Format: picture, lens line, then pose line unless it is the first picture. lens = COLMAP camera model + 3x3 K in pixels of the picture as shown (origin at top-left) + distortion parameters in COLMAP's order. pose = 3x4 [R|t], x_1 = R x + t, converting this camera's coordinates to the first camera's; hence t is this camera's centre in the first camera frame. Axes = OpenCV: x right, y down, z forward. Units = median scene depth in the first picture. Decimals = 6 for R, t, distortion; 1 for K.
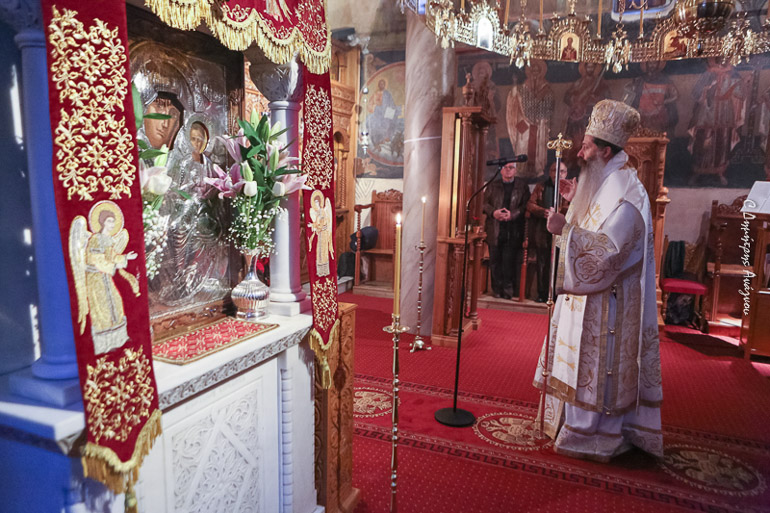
lens RADIAL K [[537.4, 0, 378.2], [0, 537.4, 250.0], [0, 0, 1]] dist [-0.006756, 0.020701]
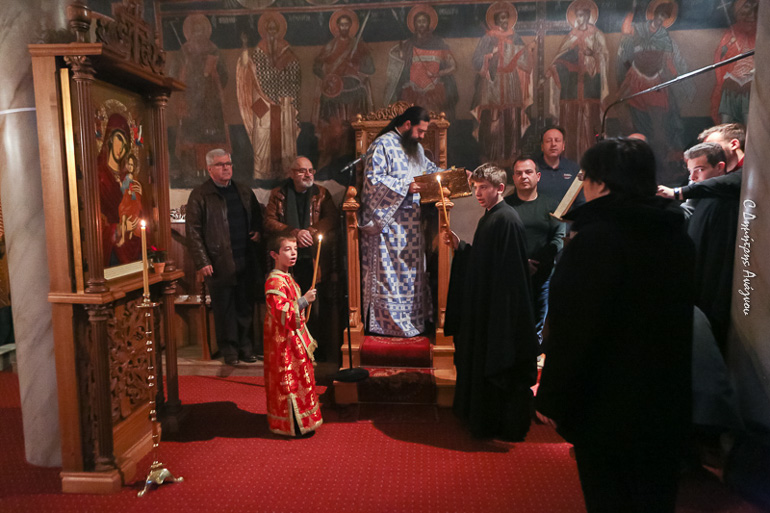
lens RADIAL K [[537.4, 0, 389.1], [0, 537.4, 253.9], [0, 0, 1]] dist [-0.006756, 0.020701]
pose [[0.946173, -0.077772, 0.314178, 0.210815], [0.081564, 0.996668, 0.001079, -0.030234], [-0.313215, 0.024604, 0.949364, 0.317409]]
